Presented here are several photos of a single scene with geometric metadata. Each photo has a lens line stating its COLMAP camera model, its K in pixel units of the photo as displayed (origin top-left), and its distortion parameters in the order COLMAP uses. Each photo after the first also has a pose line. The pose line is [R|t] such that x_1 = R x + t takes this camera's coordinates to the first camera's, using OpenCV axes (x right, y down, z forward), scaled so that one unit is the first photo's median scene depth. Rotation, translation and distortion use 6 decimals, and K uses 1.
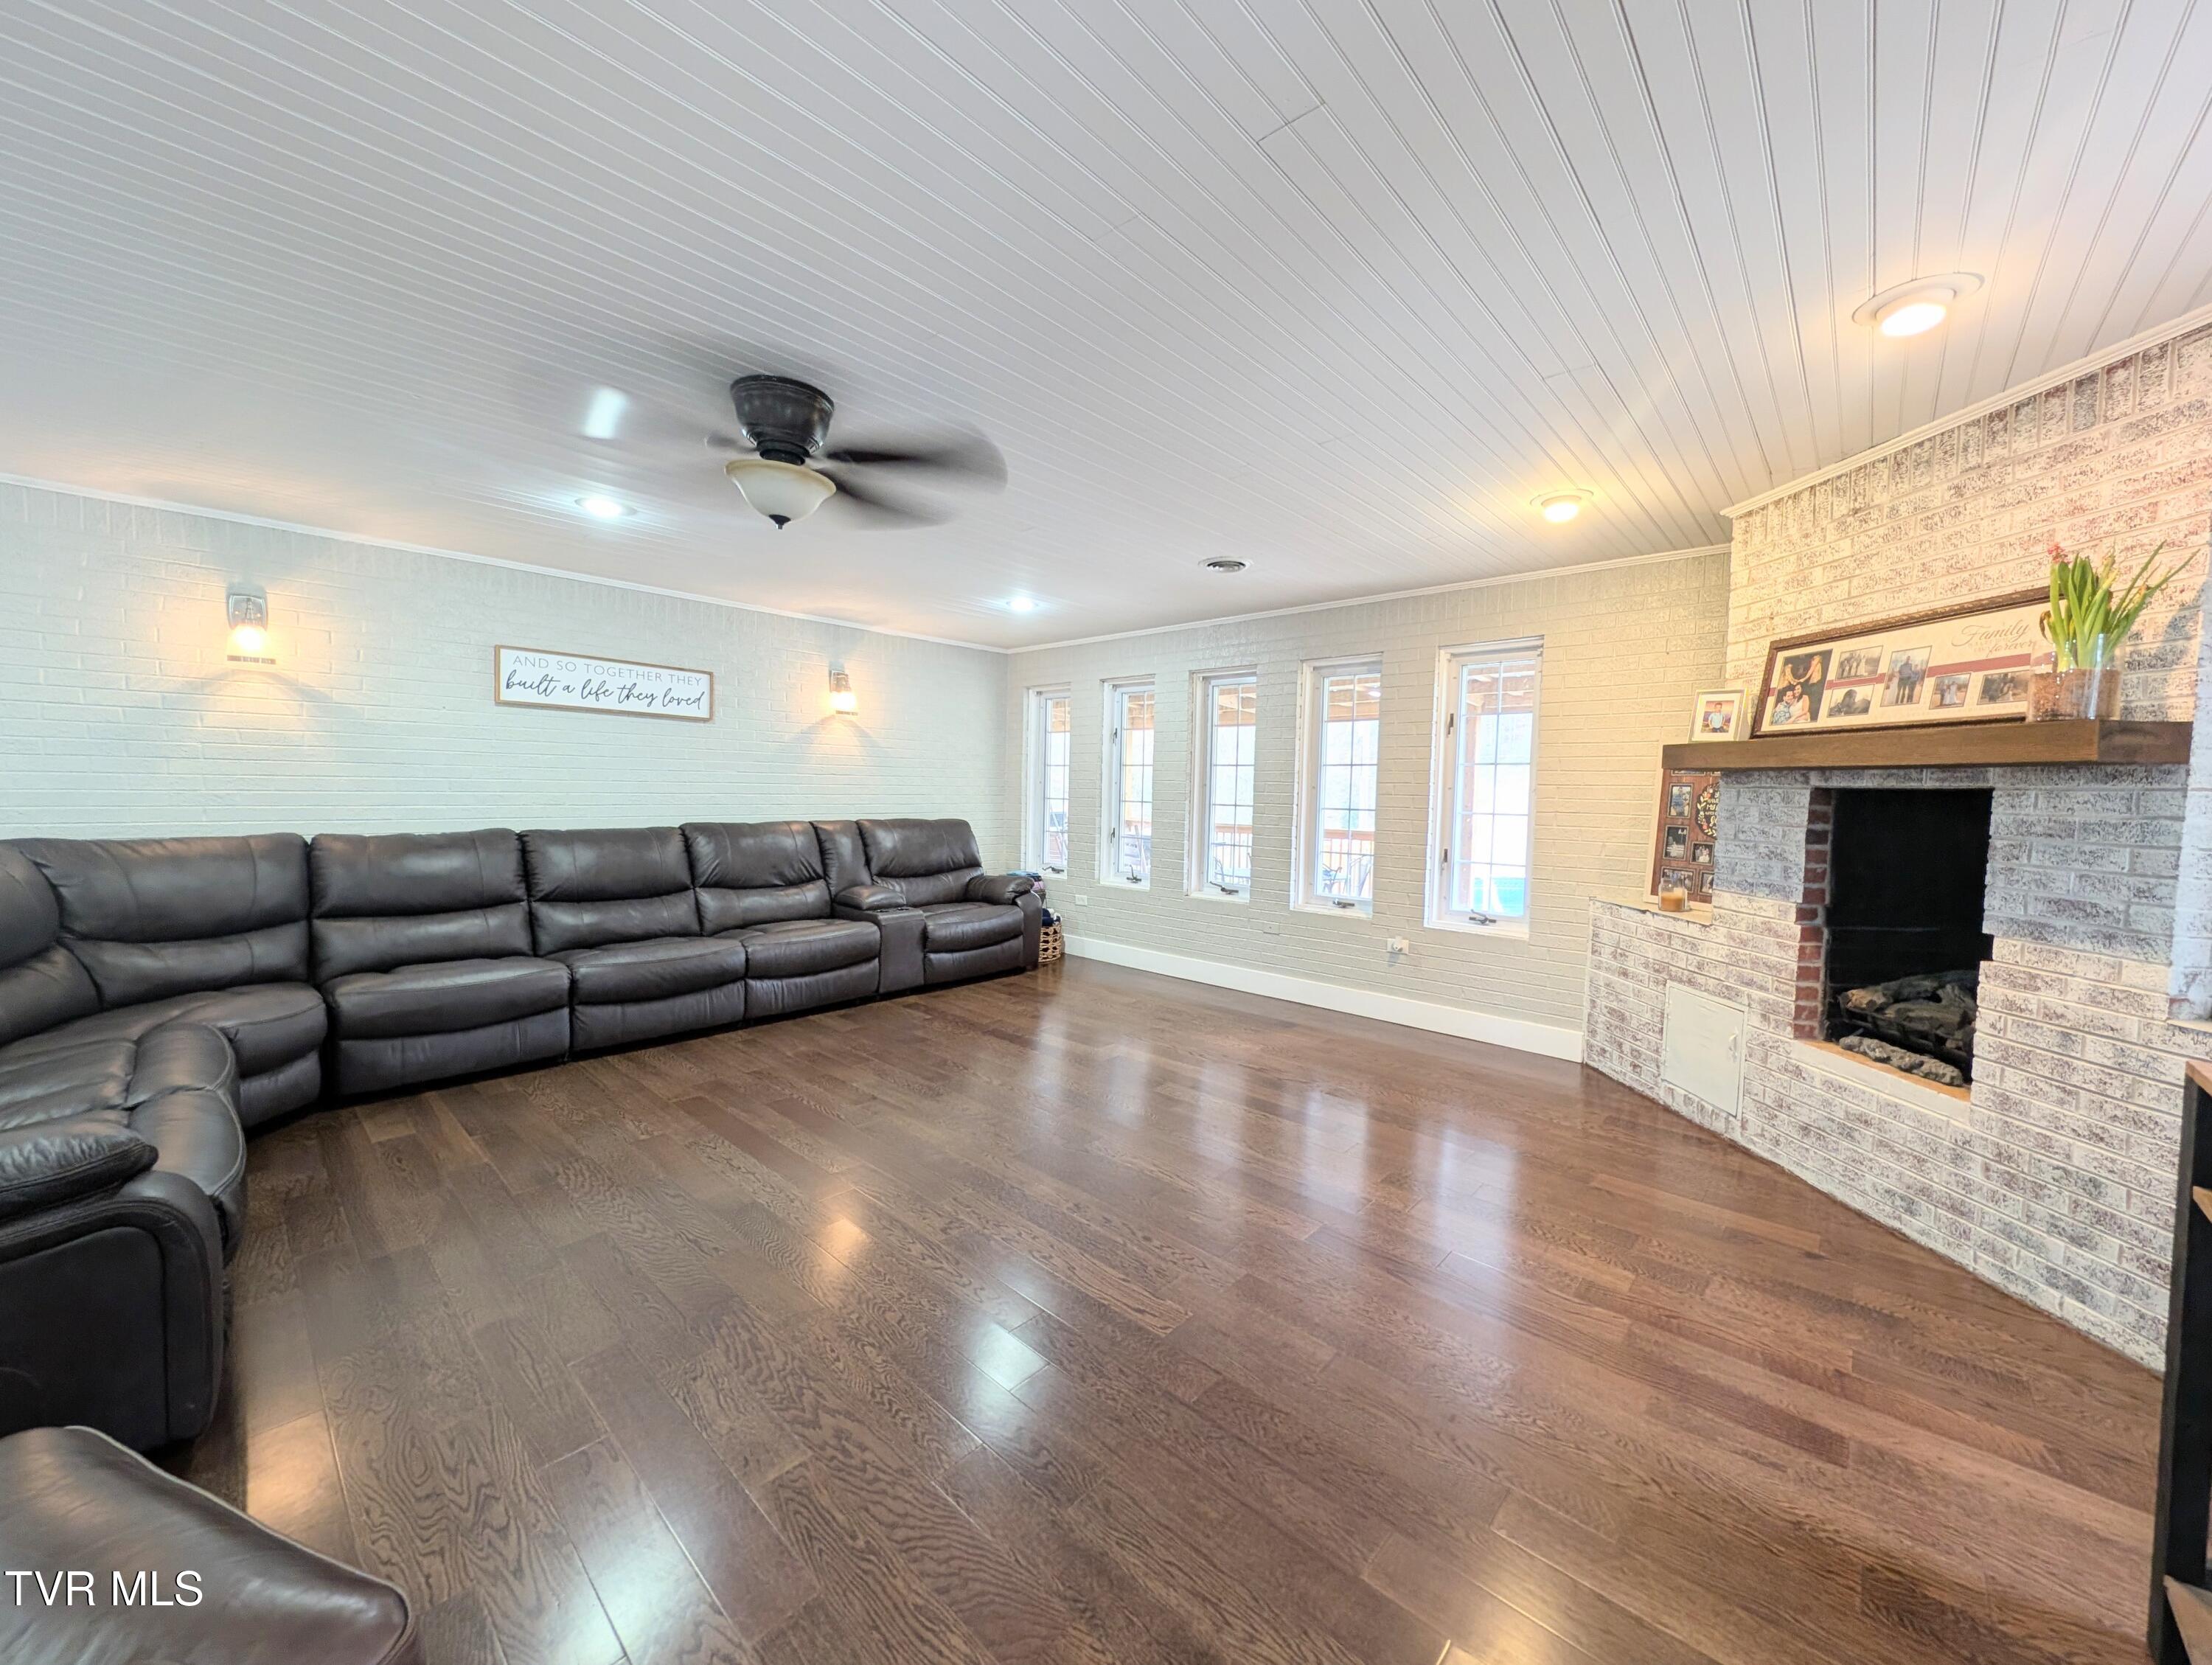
lens RADIAL K [[840.5, 0, 1106.0], [0, 840.5, 832.5], [0, 0, 1]] dist [-0.002163, -0.000632]
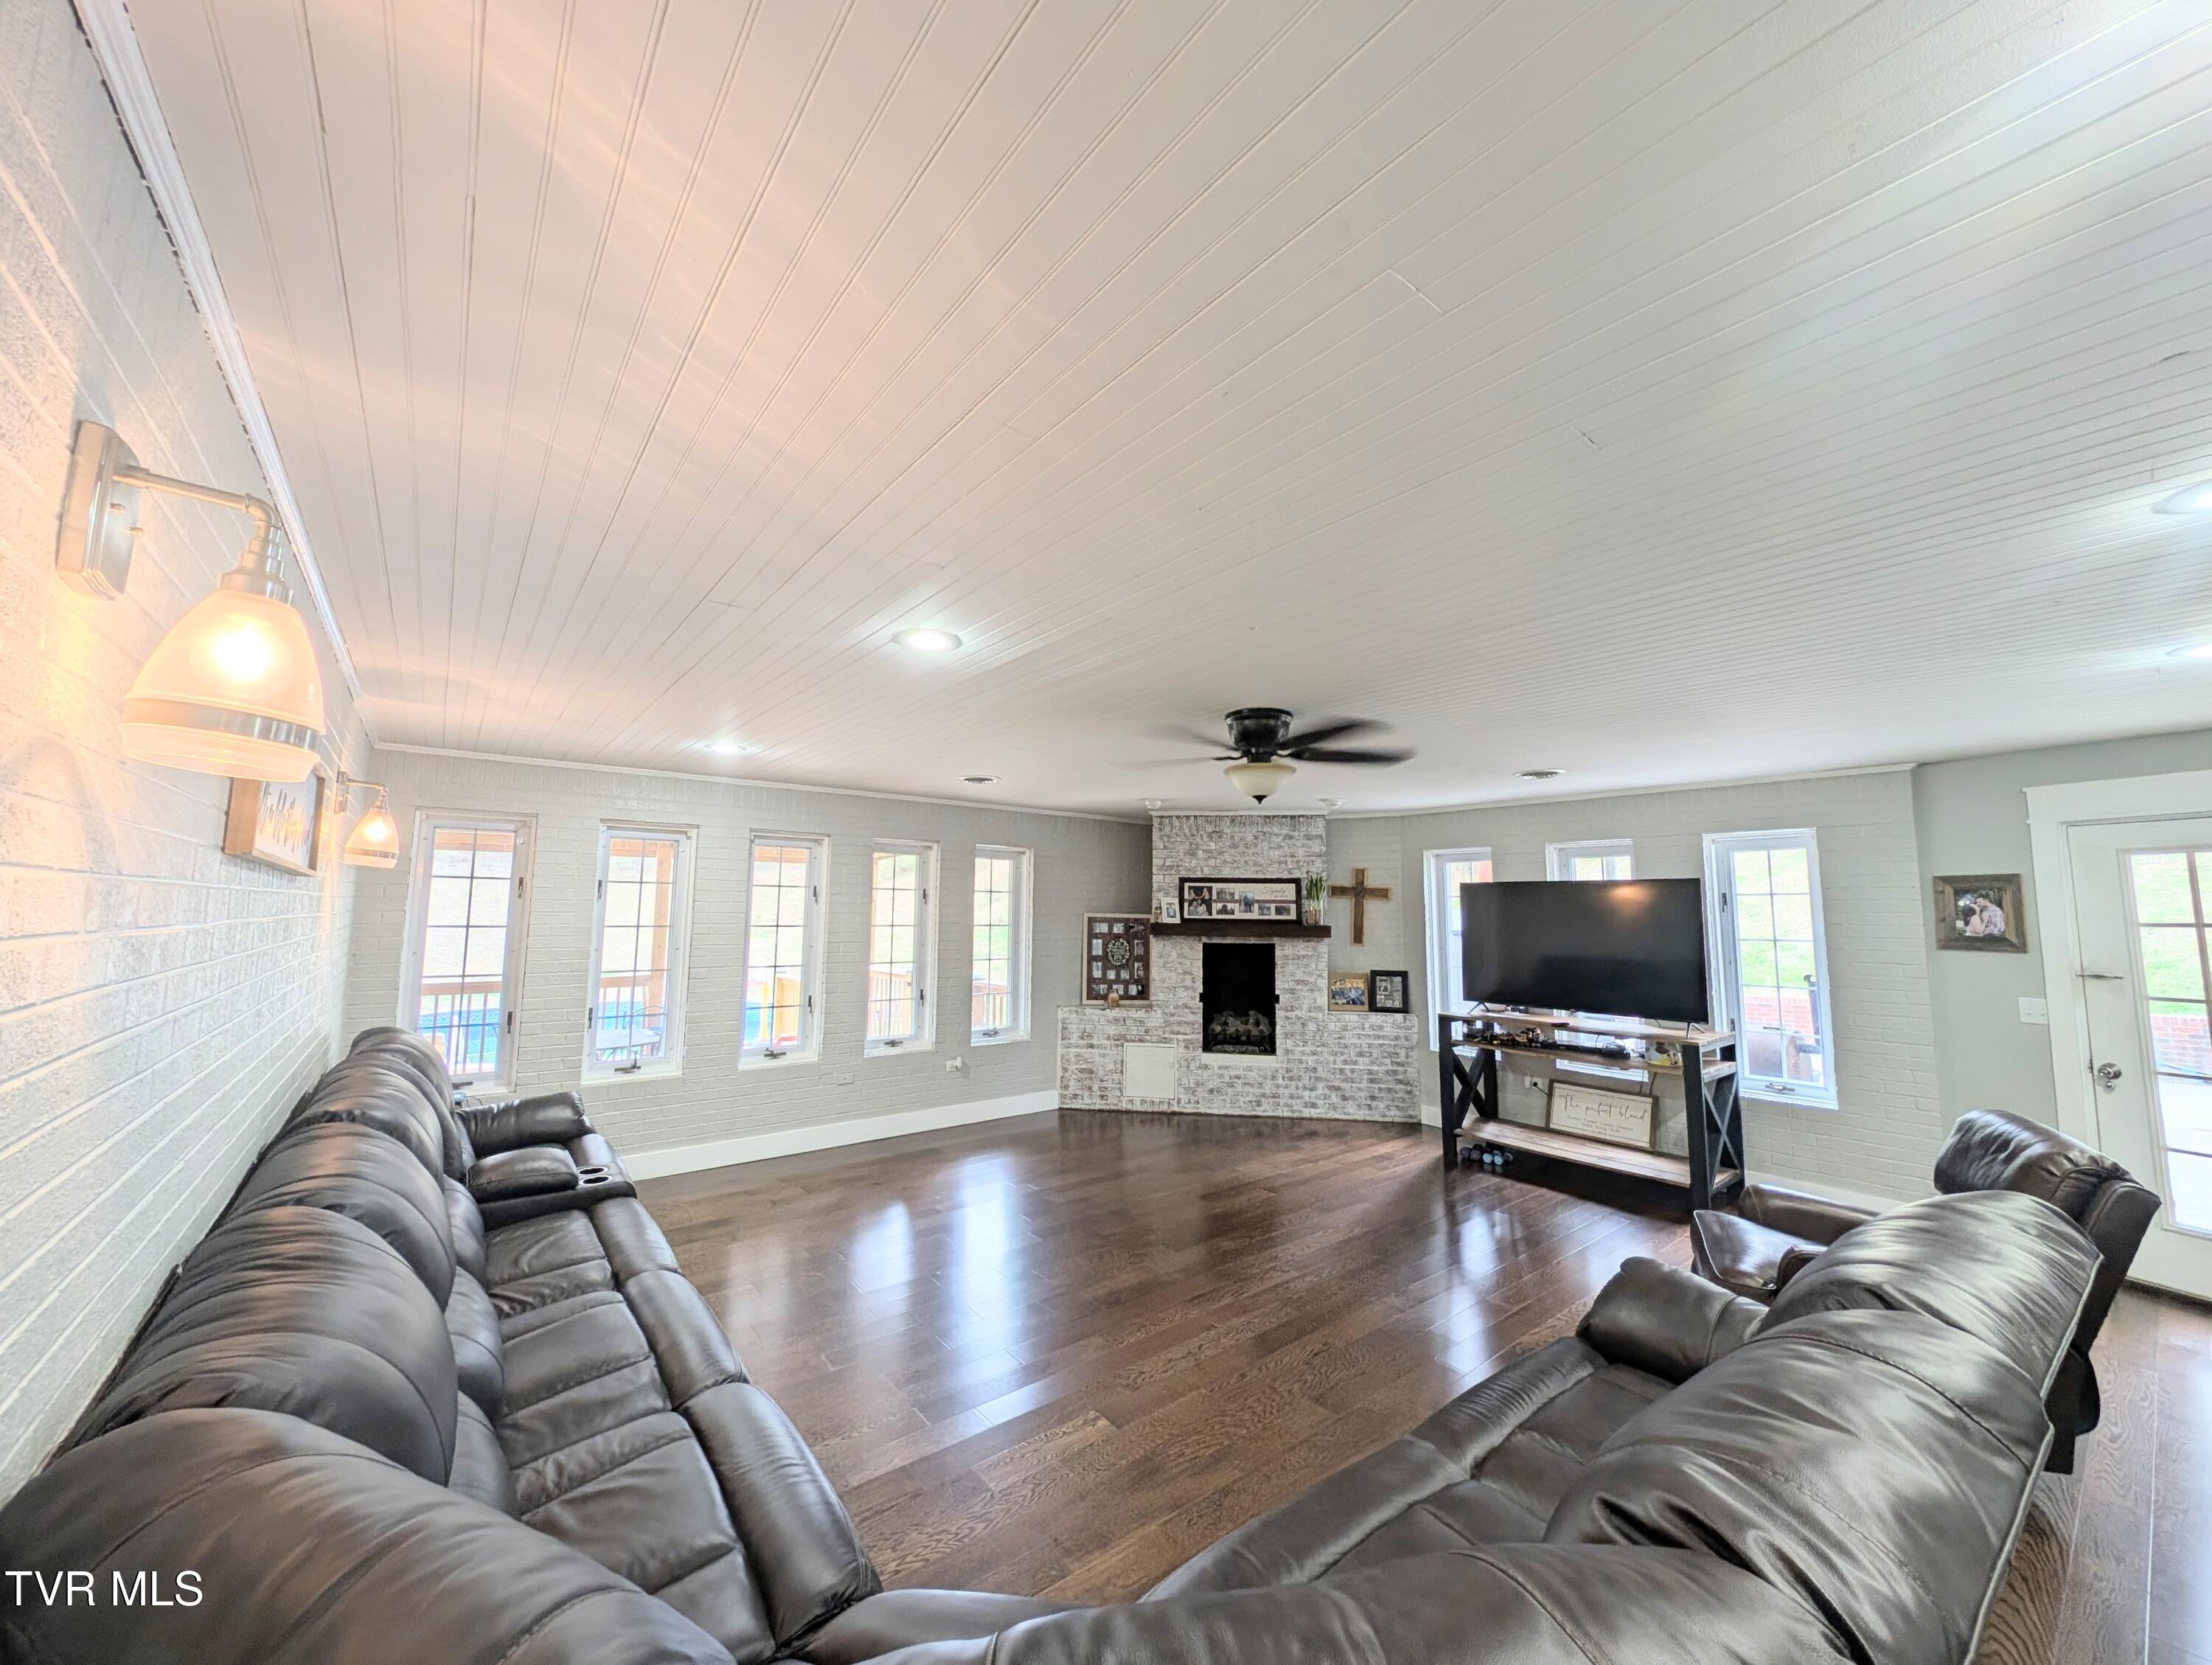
lens RADIAL K [[840.5, 0, 1106.0], [0, 840.5, 832.5], [0, 0, 1]] dist [-0.002163, -0.000632]
pose [[0.163683, 0.071382, 0.983927, -1.562552], [0.048167, 0.995611, -0.080242, -0.186894], [-0.985336, 0.060527, 0.159527, 0.877881]]
